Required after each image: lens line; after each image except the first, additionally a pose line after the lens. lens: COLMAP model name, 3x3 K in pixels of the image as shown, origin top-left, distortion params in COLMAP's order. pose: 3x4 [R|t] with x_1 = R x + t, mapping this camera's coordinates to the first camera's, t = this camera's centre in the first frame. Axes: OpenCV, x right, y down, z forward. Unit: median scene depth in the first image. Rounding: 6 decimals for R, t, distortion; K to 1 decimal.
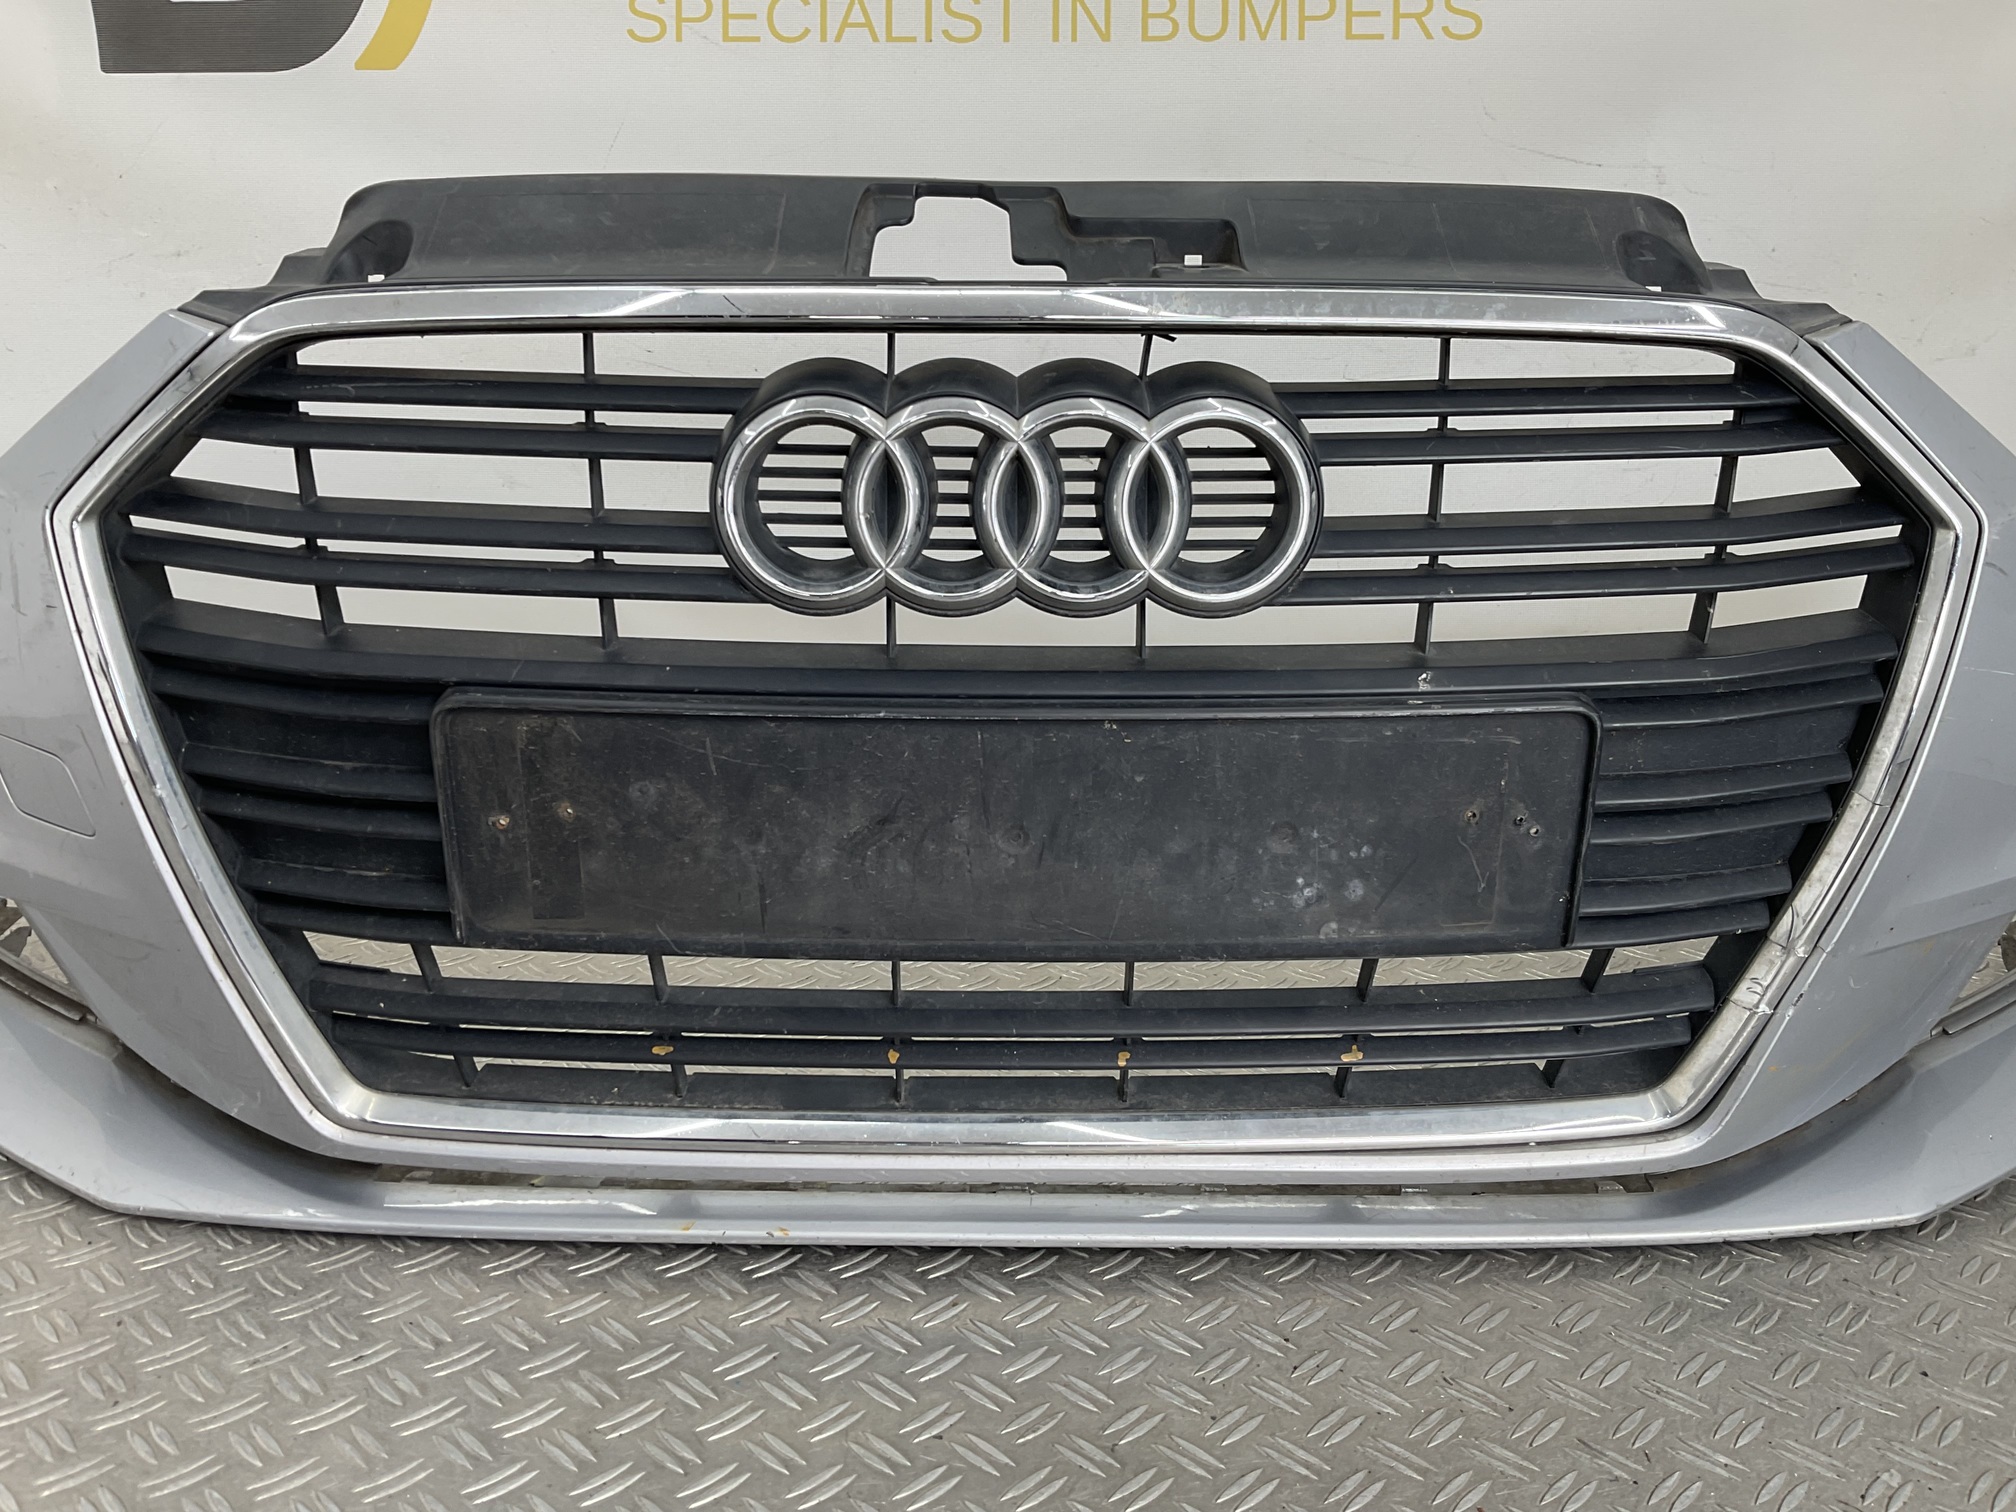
lens RADIAL K [[1665.0, 0, 1002.6], [0, 1665.0, 750.3], [0, 0, 1]] dist [0.121141, -0.245685]
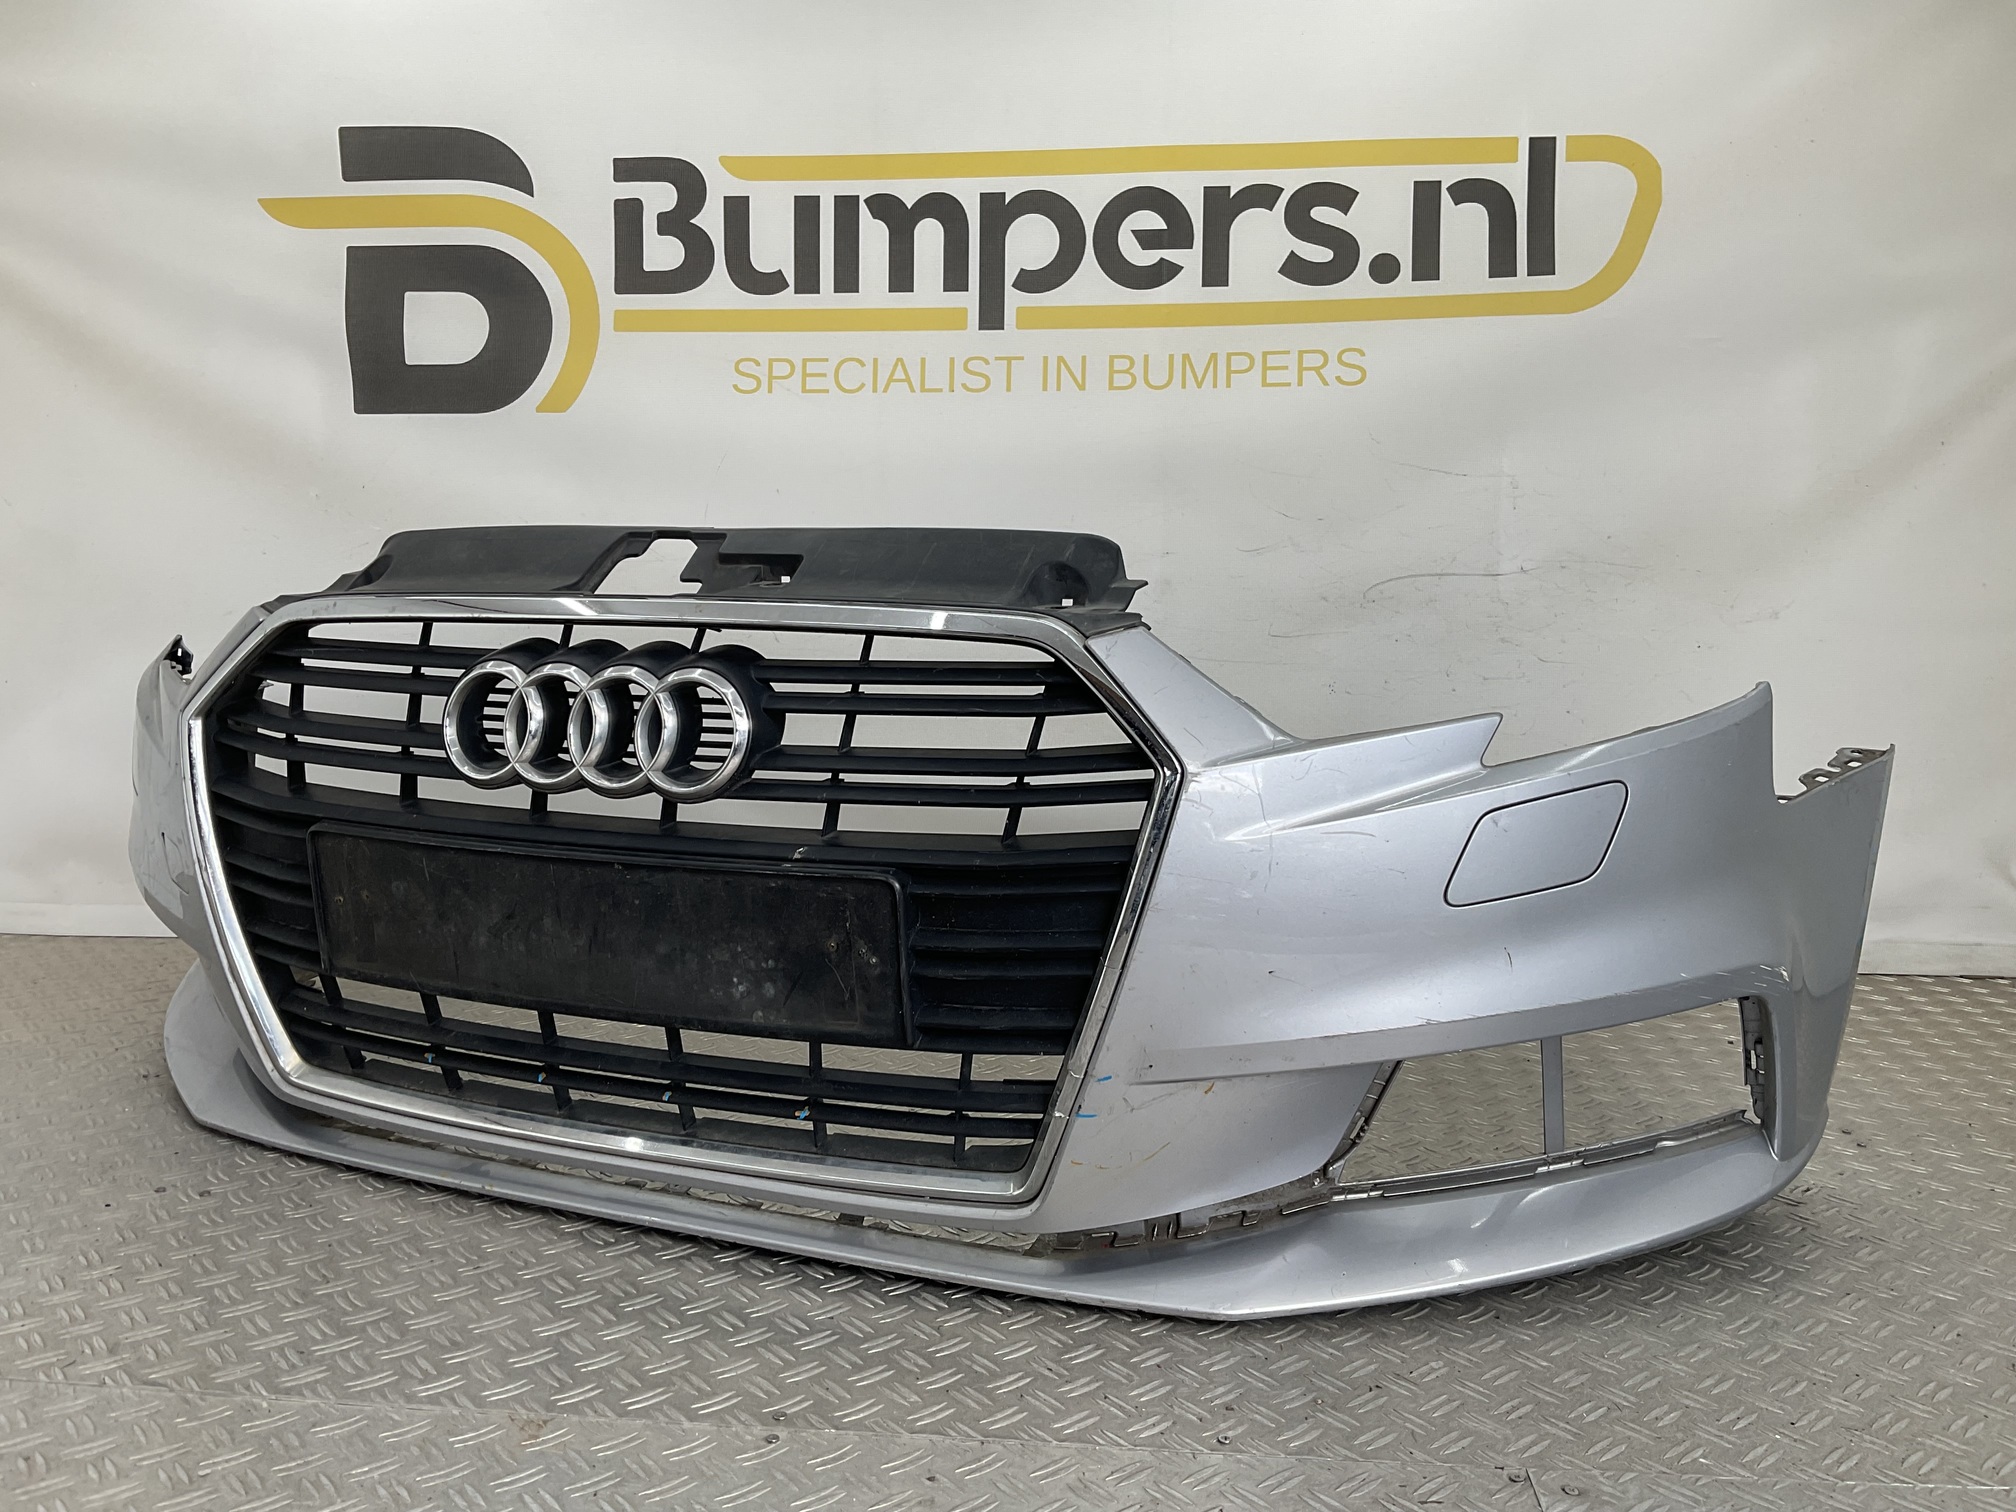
lens RADIAL K [[1665.0, 0, 1002.6], [0, 1665.0, 750.3], [0, 0, 1]] dist [0.121141, -0.245685]
pose [[0.915037, 0.044413, -0.400917, 0.994796], [-0.099257, 0.988151, -0.117075, 0.025516], [0.390967, 0.146922, 0.908603, -0.318235]]
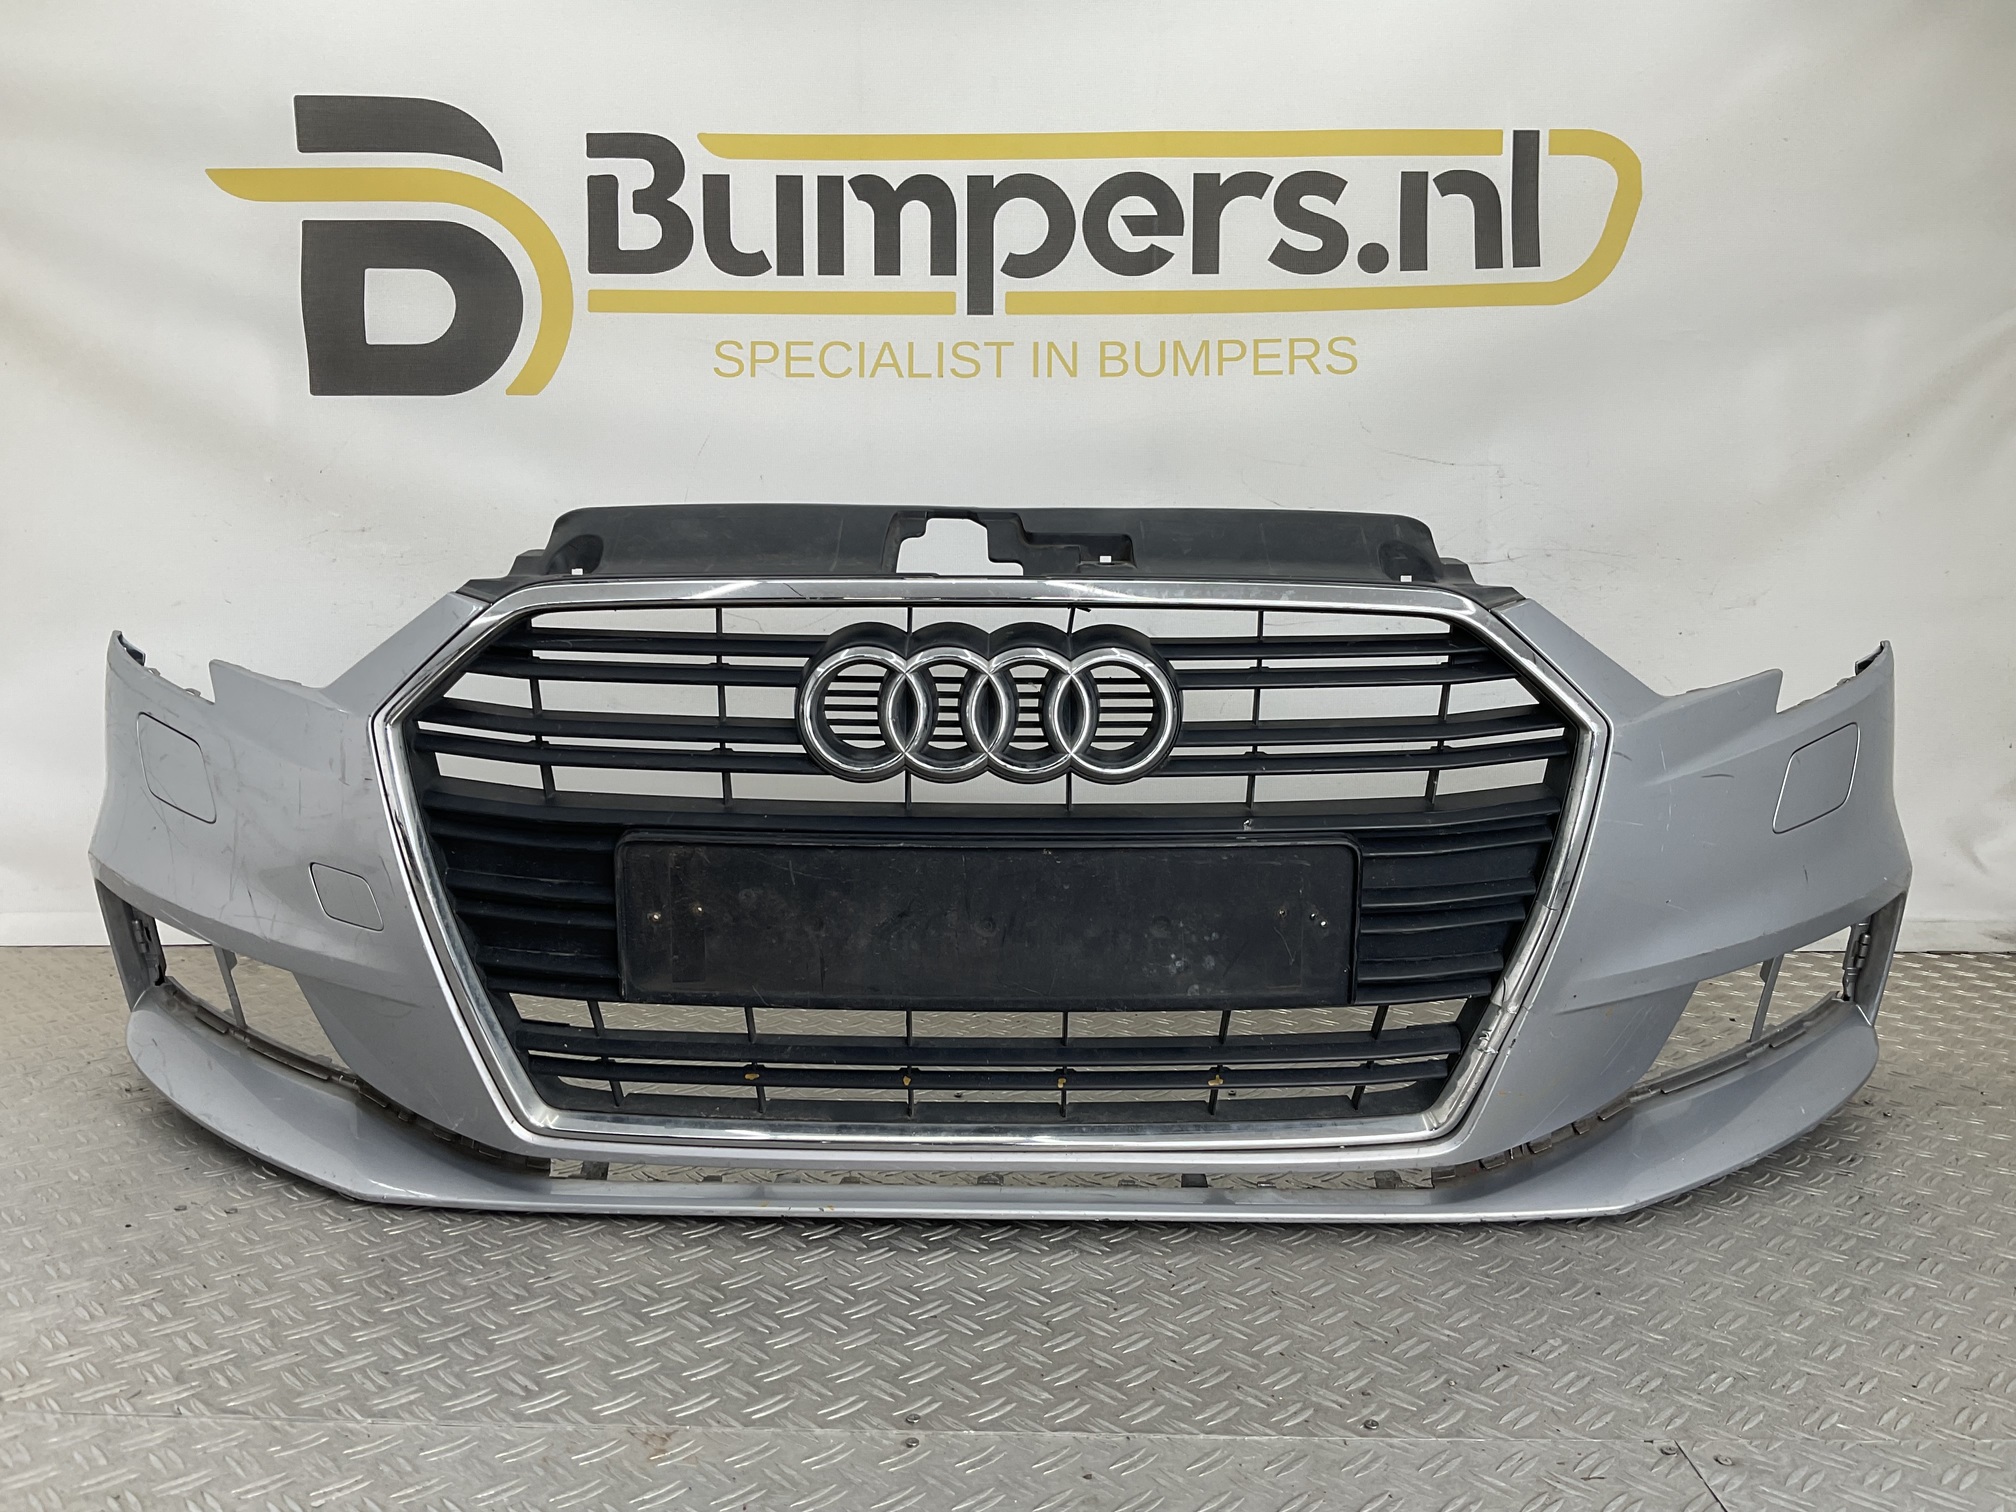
lens RADIAL K [[1665.0, 0, 1002.6], [0, 1665.0, 750.3], [0, 0, 1]] dist [0.121141, -0.245685]
pose [[0.999955, 0.000588, -0.009514, 0.035849], [-0.001834, 0.991321, -0.131449, 0.092053], [0.009354, 0.131461, 0.991277, -0.541524]]
